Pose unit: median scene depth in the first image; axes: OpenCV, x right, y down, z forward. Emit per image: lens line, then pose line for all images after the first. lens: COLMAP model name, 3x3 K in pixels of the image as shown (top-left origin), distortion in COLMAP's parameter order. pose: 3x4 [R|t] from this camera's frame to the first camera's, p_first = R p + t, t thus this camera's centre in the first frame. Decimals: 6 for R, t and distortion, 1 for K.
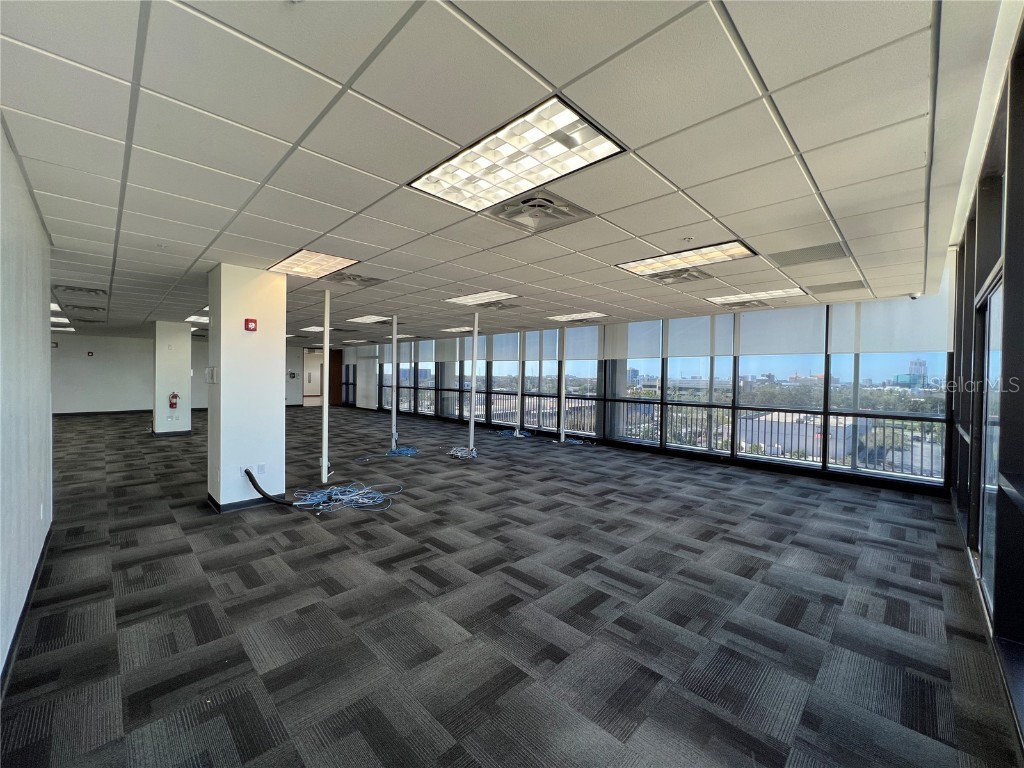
lens RADIAL K [[409.2, 0, 511.5], [0, 409.2, 382.9], [0, 0, 1]] dist [0.000204, 0.000235]
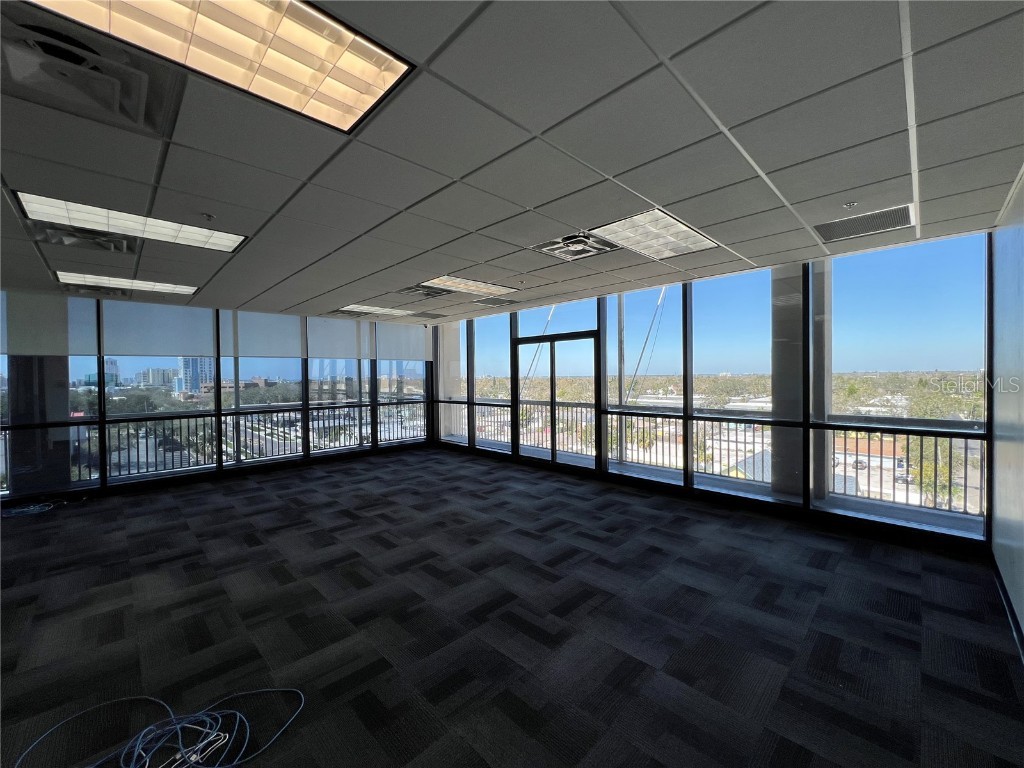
lens RADIAL K [[409.2, 0, 513.5], [0, 409.2, 381.6], [0, 0, 1]] dist [0.000204, 0.000235]
pose [[0.006838, -0.030466, 0.999512, -0.821038], [0.030904, 0.999065, 0.030240, -0.039430], [-0.999499, 0.030683, 0.007773, 0.834672]]
